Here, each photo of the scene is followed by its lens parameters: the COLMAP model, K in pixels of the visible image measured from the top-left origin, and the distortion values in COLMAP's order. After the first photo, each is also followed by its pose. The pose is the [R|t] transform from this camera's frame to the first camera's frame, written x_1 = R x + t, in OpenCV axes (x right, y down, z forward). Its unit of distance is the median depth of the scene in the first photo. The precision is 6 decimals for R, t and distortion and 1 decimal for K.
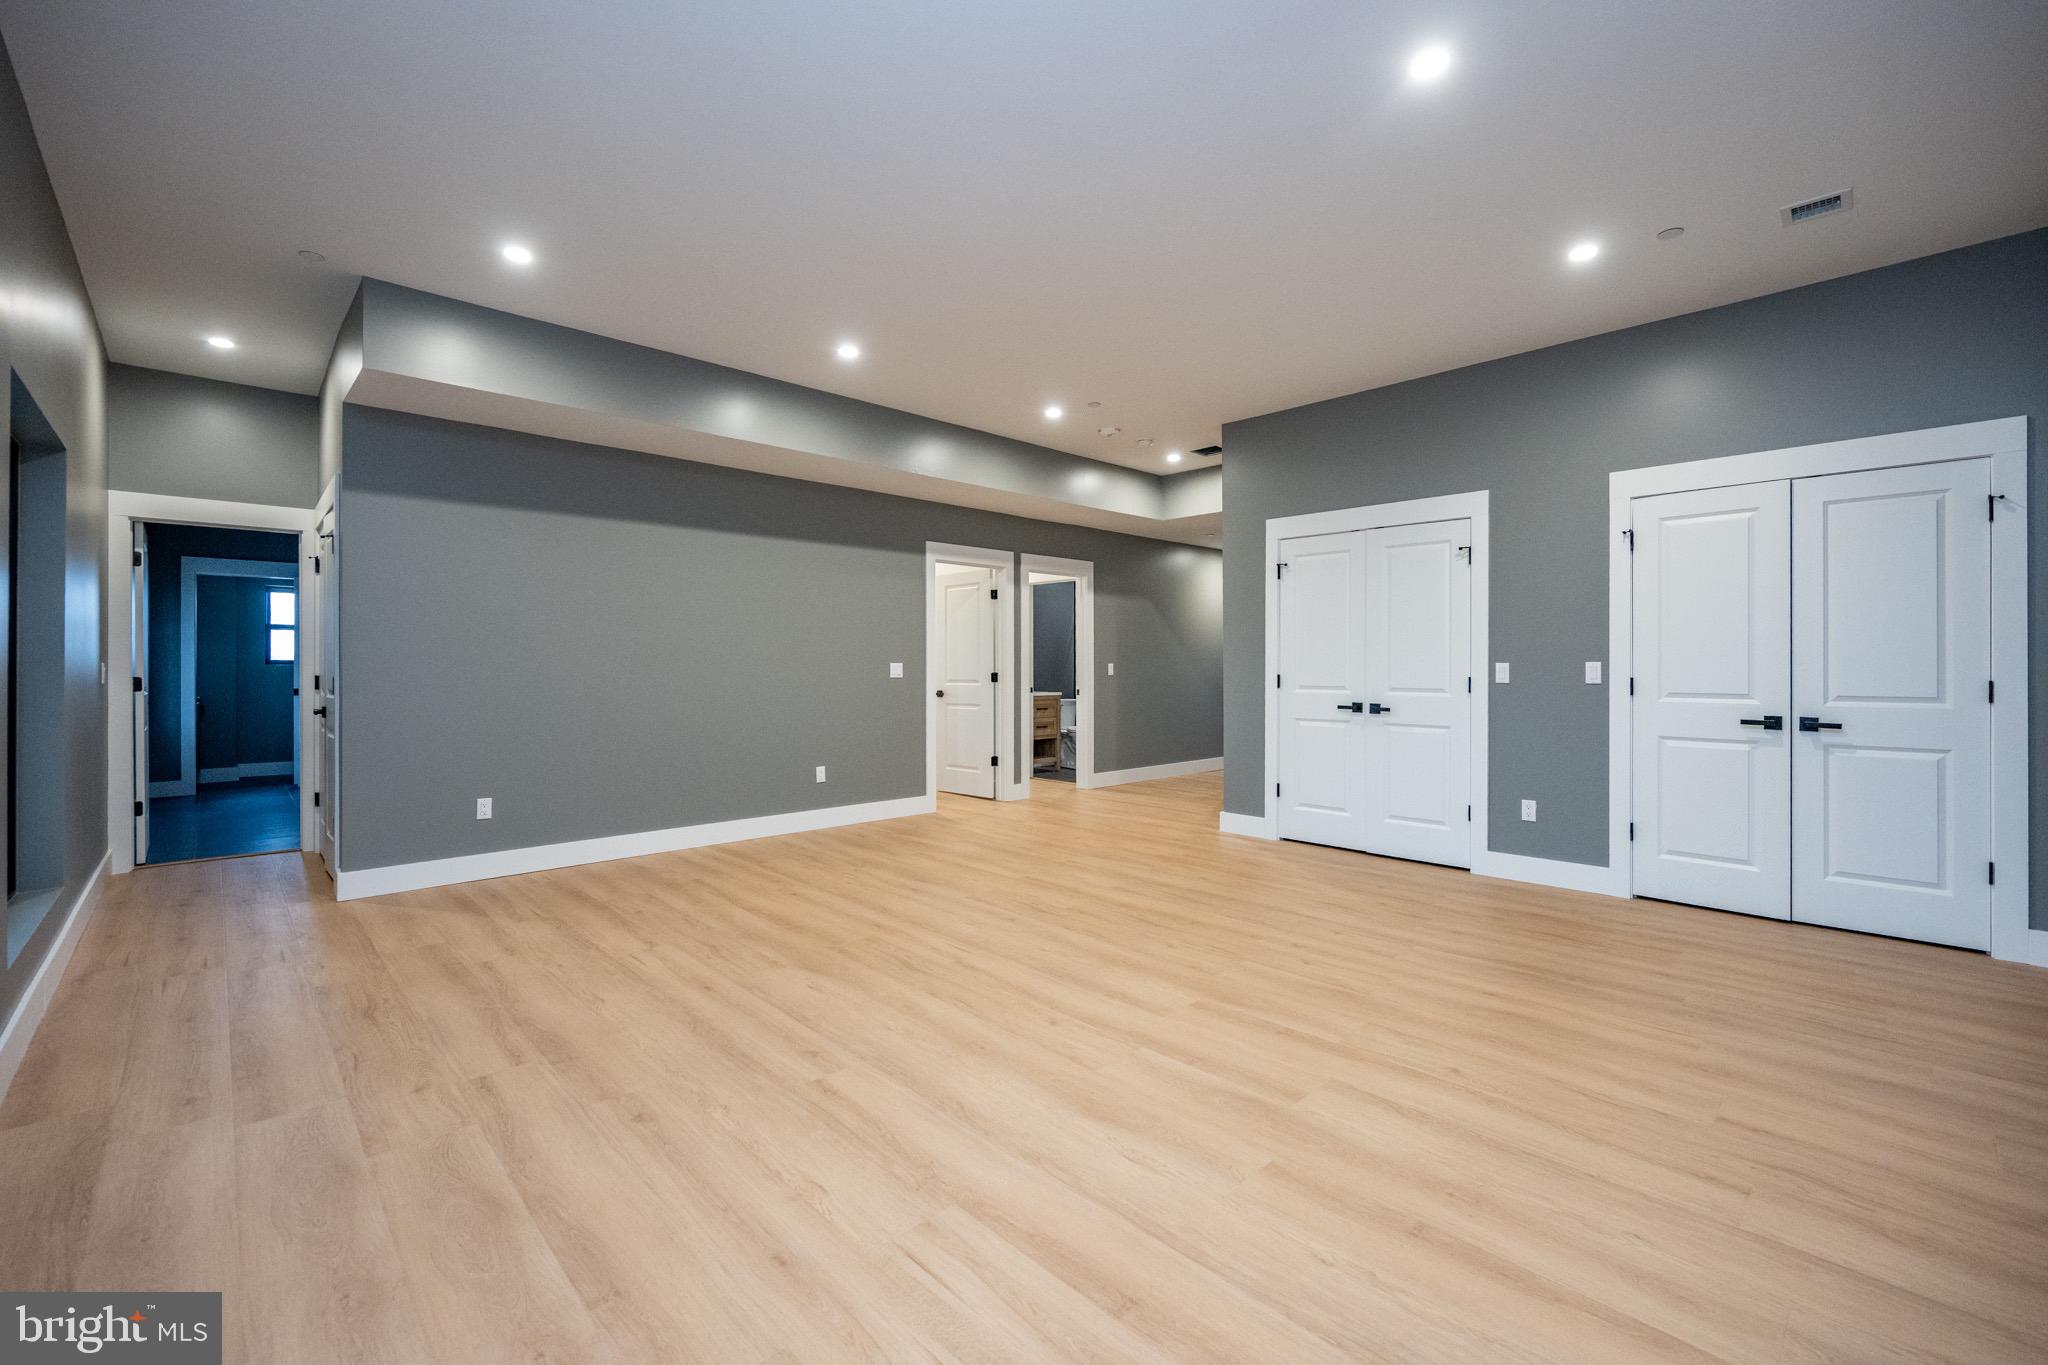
lens RADIAL K [[828.5, 0, 1019.3], [0, 828.5, 672.7], [0, 0, 1]] dist [-0.001388, 0.000042]
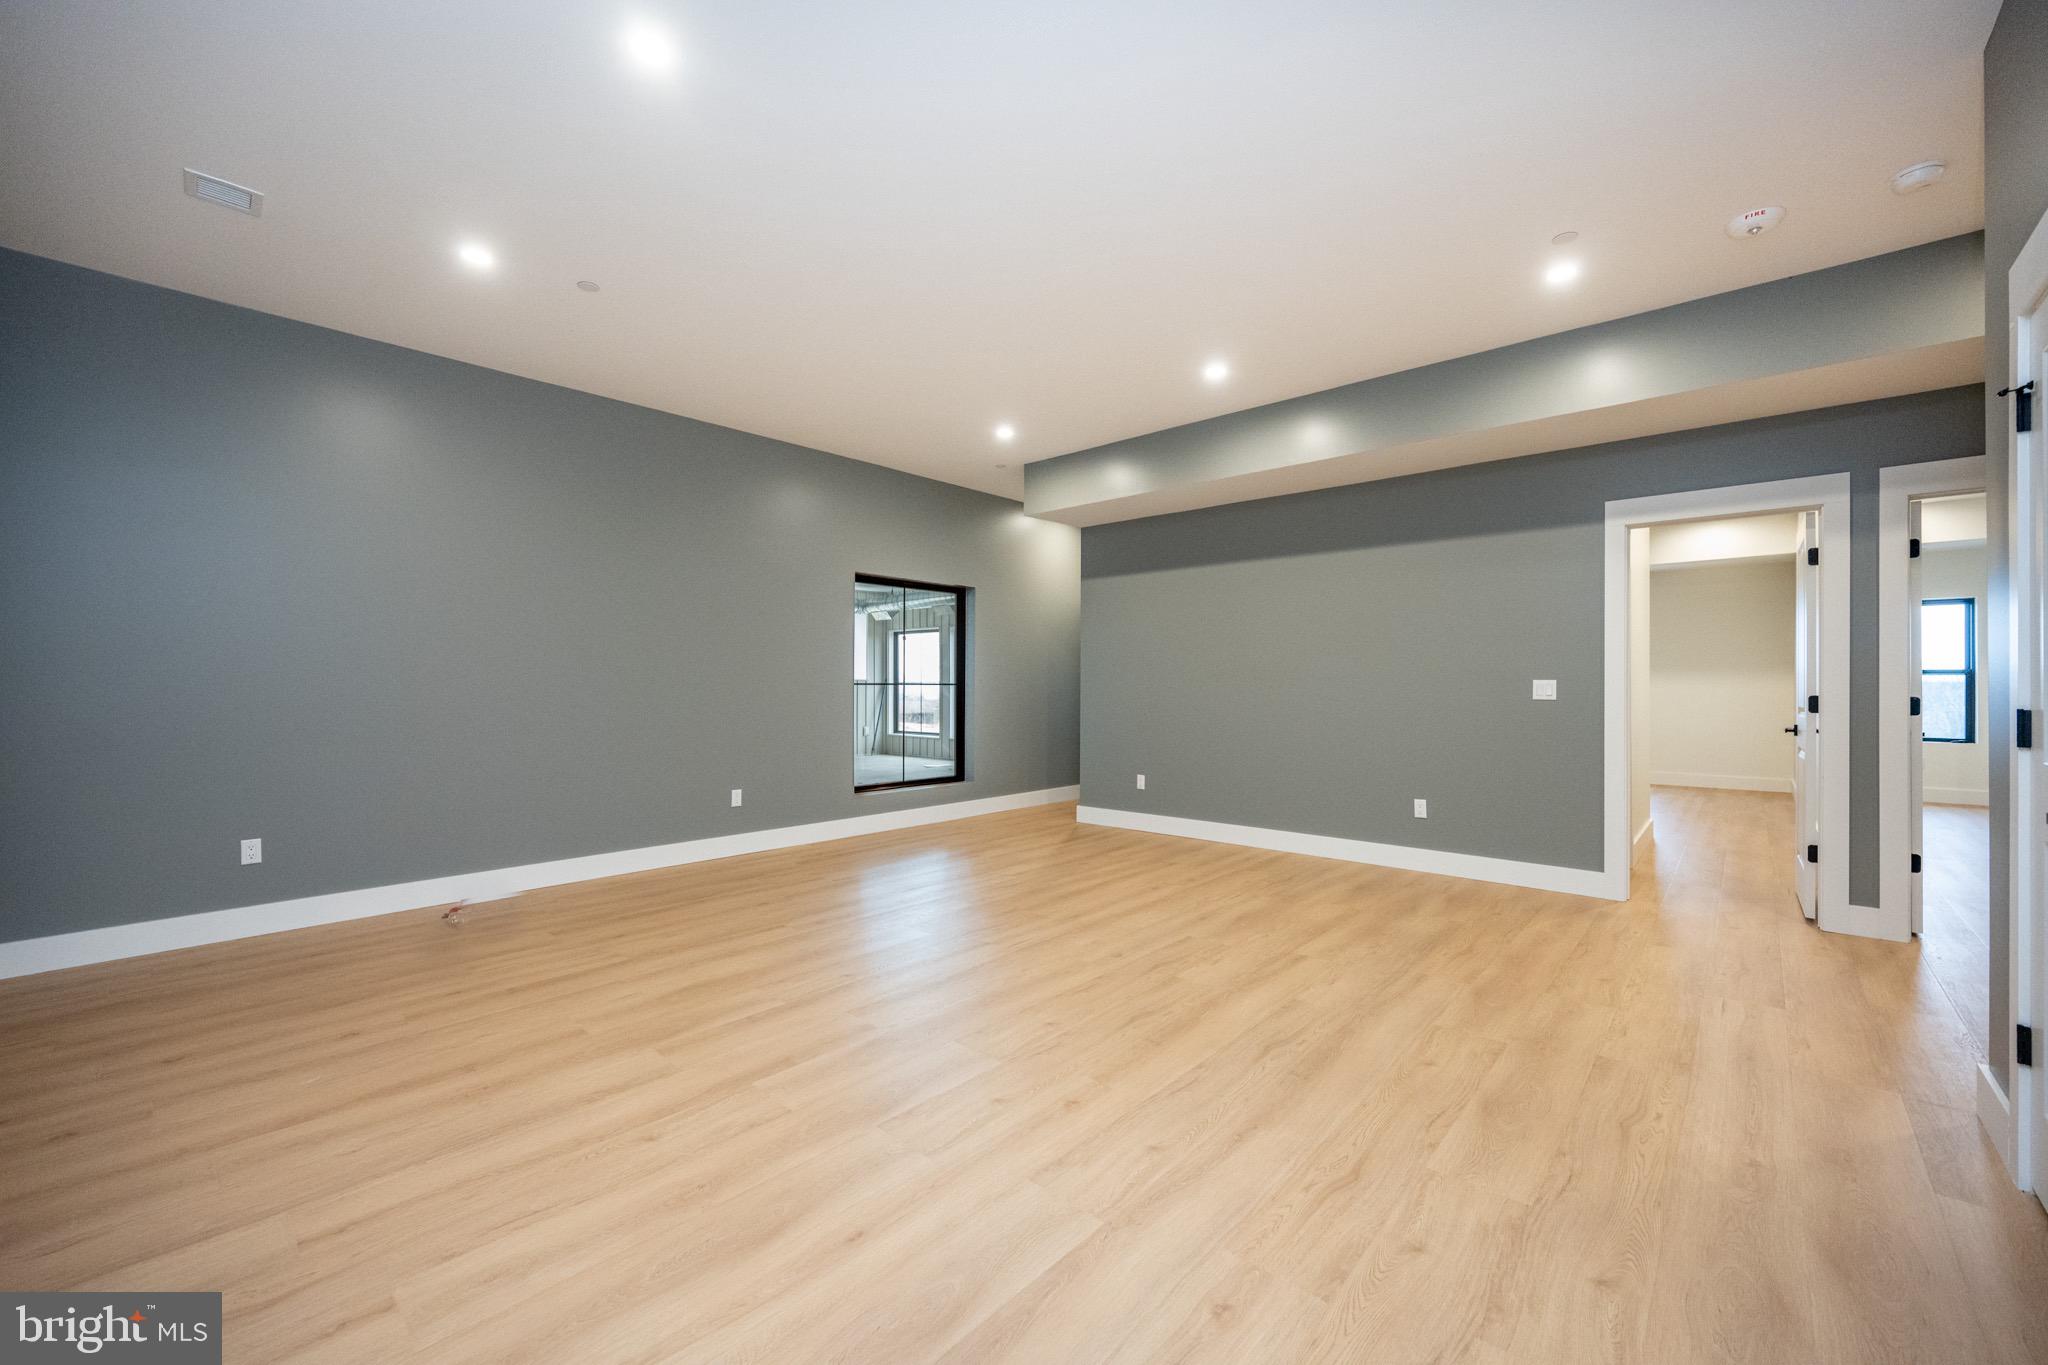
lens RADIAL K [[828.5, 0, 1067.7], [0, 828.5, 681.5], [0, 0, 1]] dist [-0.001388, 0.000042]
pose [[0.100073, -0.001785, -0.994978, 0.913098], [-0.009235, 0.999954, -0.002723, -0.007464], [0.994937, 0.009461, 0.100052, 0.847860]]
